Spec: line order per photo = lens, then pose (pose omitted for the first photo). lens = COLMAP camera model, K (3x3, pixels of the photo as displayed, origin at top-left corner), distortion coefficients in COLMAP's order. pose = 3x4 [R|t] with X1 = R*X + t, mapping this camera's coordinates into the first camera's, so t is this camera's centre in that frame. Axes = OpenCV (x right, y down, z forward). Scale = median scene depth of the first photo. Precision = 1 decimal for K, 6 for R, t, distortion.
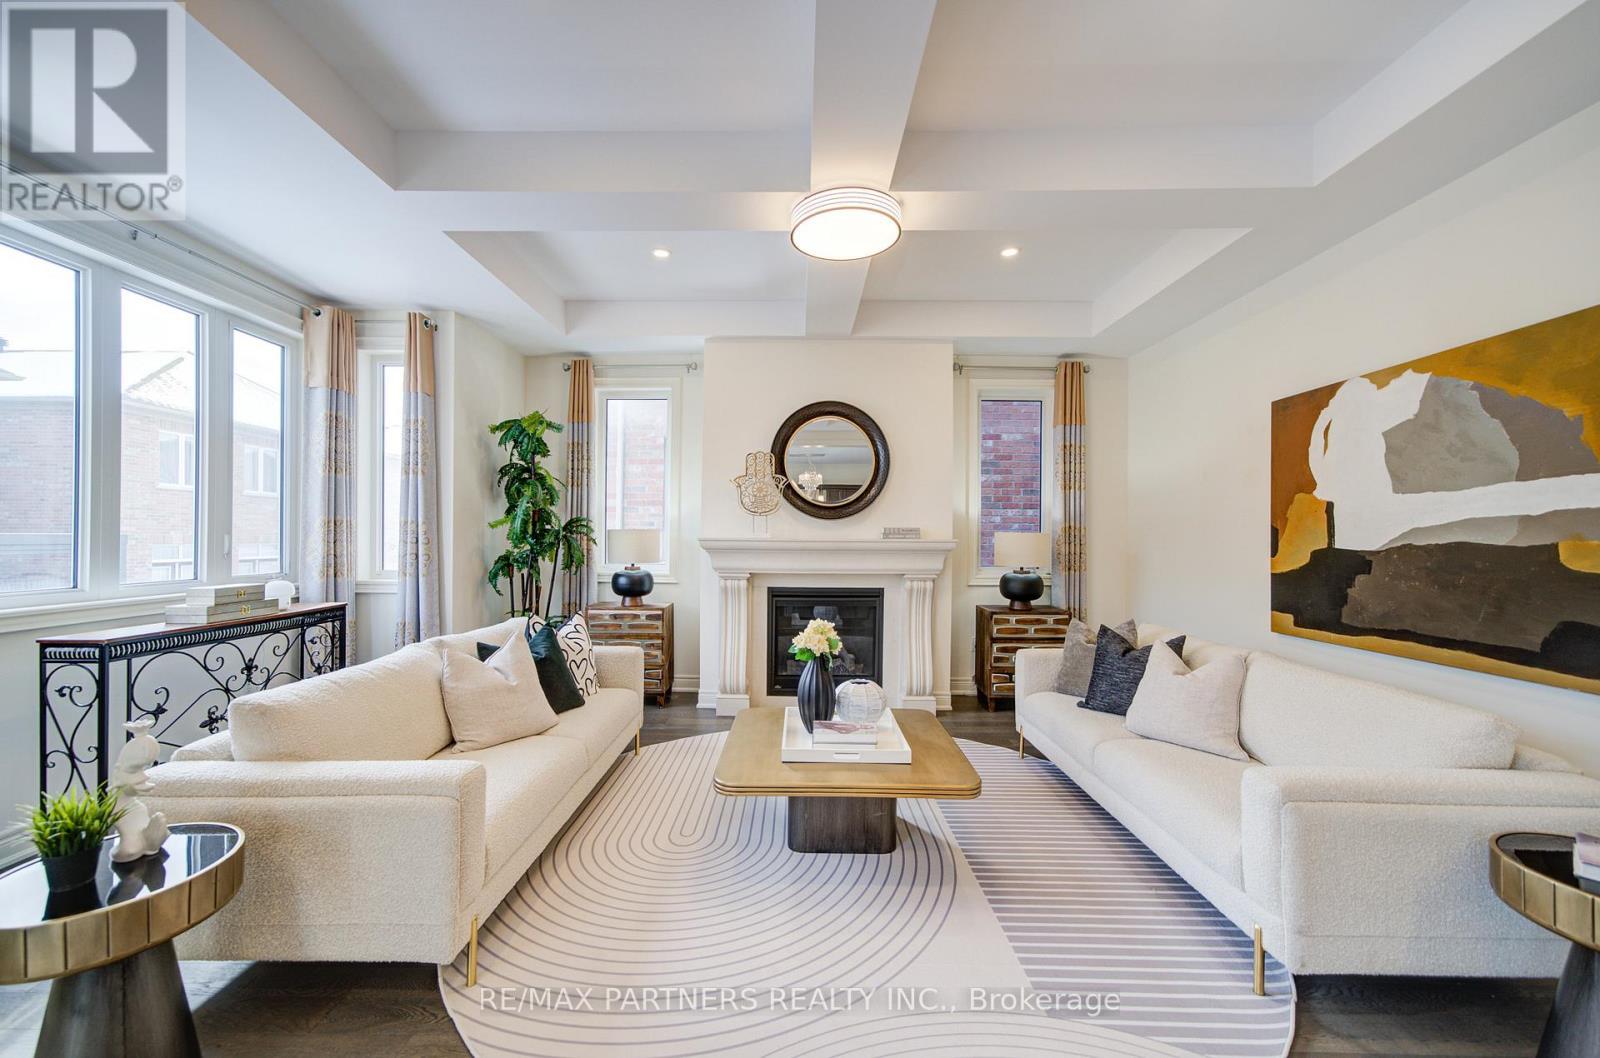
lens RADIAL K [[607.7, 0, 786.1], [0, 607.7, 539.4], [0, 0, 1]] dist [0.000682, 0.000427]
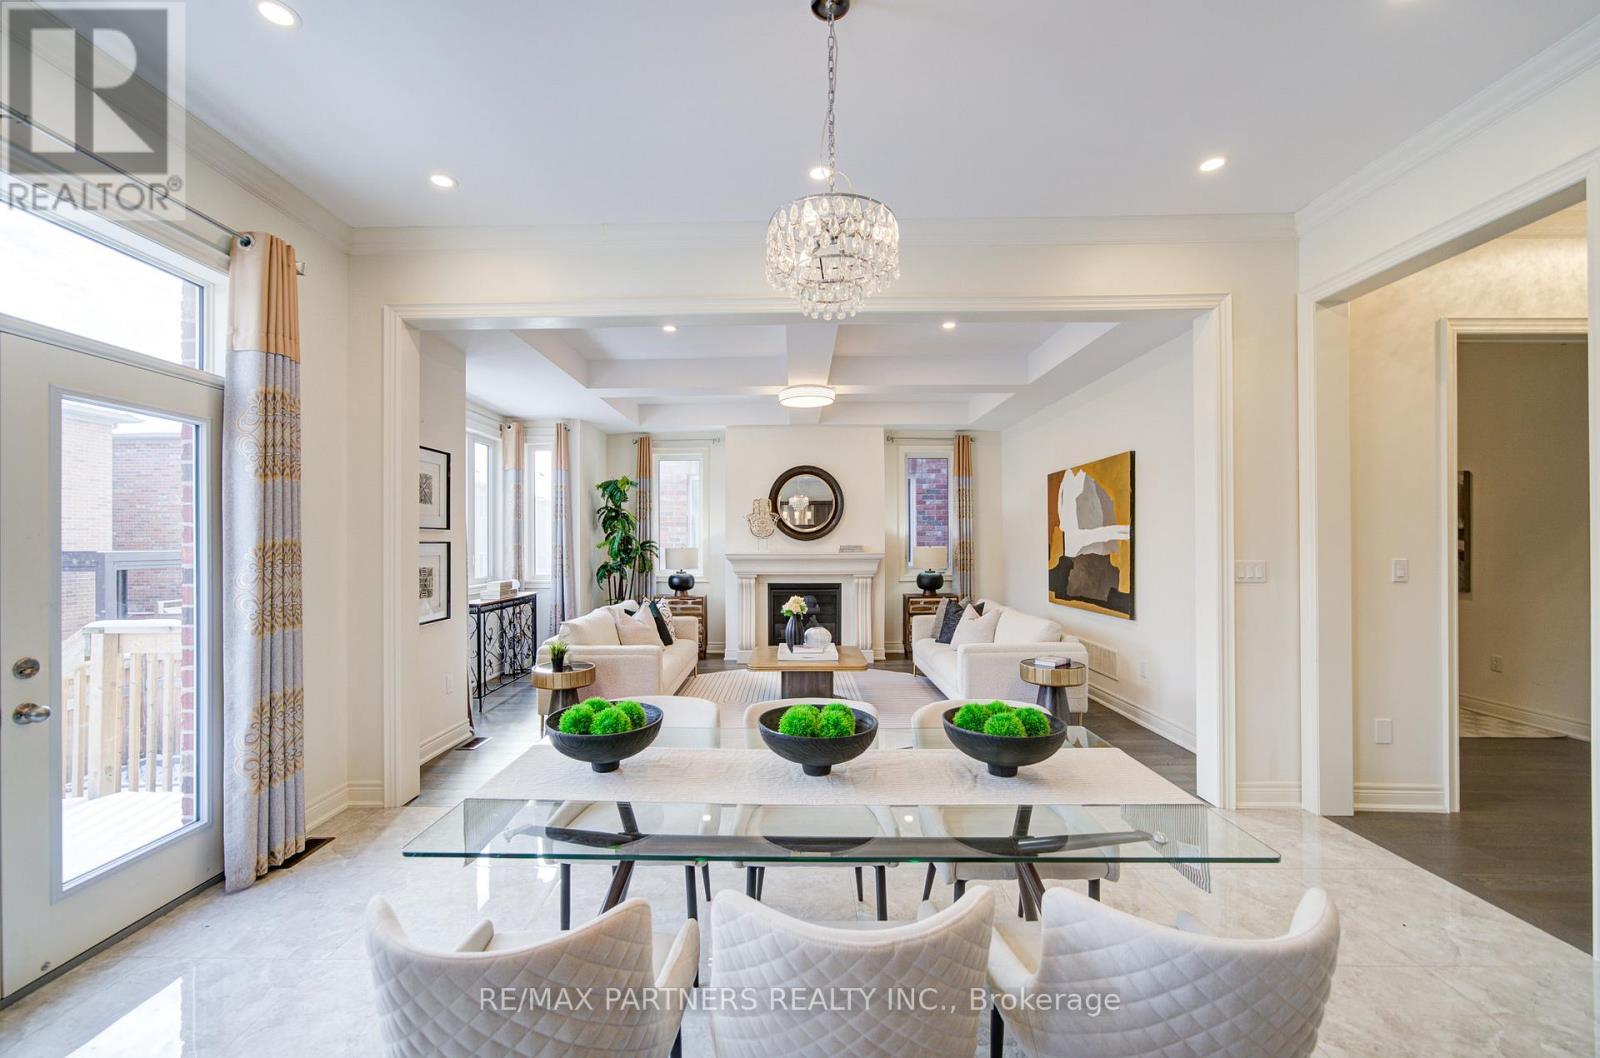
lens RADIAL K [[607.7, 0, 786.1], [0, 607.7, 539.4], [0, 0, 1]] dist [0.000682, 0.000427]
pose [[0.999890, -0.011601, 0.009281, 0.003756], [0.011699, 0.999875, -0.010609, -0.018618], [-0.009157, 0.010717, 0.999901, -0.598732]]
